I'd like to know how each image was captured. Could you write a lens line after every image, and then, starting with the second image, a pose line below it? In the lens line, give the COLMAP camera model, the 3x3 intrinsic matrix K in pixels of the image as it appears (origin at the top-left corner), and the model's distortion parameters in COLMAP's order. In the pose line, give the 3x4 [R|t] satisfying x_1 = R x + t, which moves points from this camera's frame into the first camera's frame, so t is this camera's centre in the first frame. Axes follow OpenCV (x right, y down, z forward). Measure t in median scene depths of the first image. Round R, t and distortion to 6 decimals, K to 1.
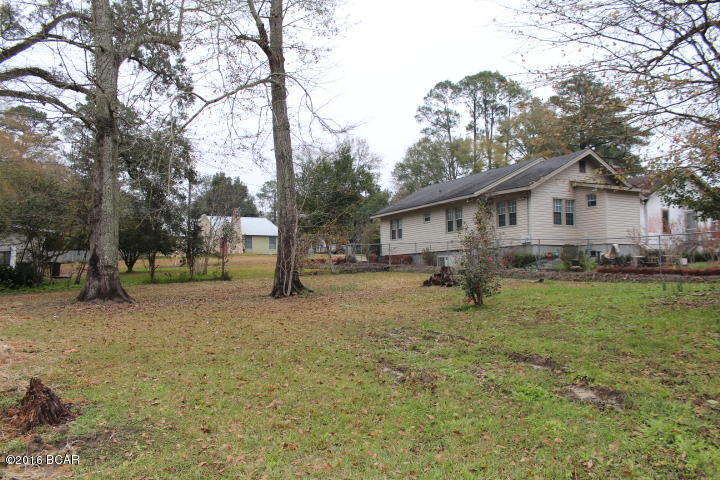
lens RADIAL K [[596.5, 0, 363.1], [0, 596.5, 239.3], [0, 0, 1]] dist [-0.151359, 0.122082]
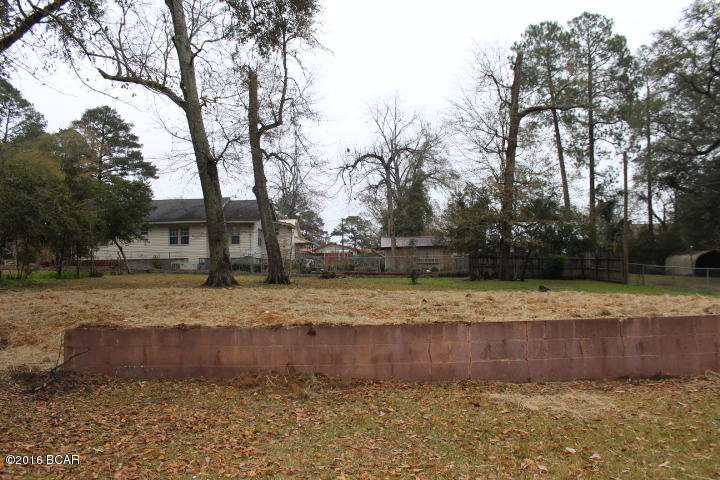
lens RADIAL K [[596.5, 0, 357.3], [0, 596.5, 241.4], [0, 0, 1]] dist [-0.151359, 0.122082]
pose [[0.501258, 0.060099, 0.863208, -0.790862], [-0.043506, 0.998074, -0.044225, 0.020382], [-0.864203, -0.015387, 0.502908, -0.030080]]
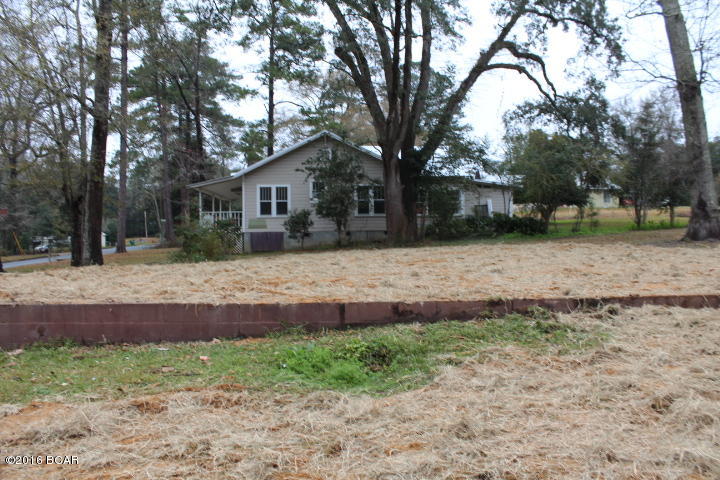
lens RADIAL K [[596.5, 0, 348.2], [0, 596.5, 232.1], [0, 0, 1]] dist [-0.151359, 0.122082]
pose [[0.903210, -0.006968, -0.429142, -0.299051], [0.032447, 0.998115, 0.052086, 0.003082], [0.427970, -0.060969, 0.901734, -0.168404]]
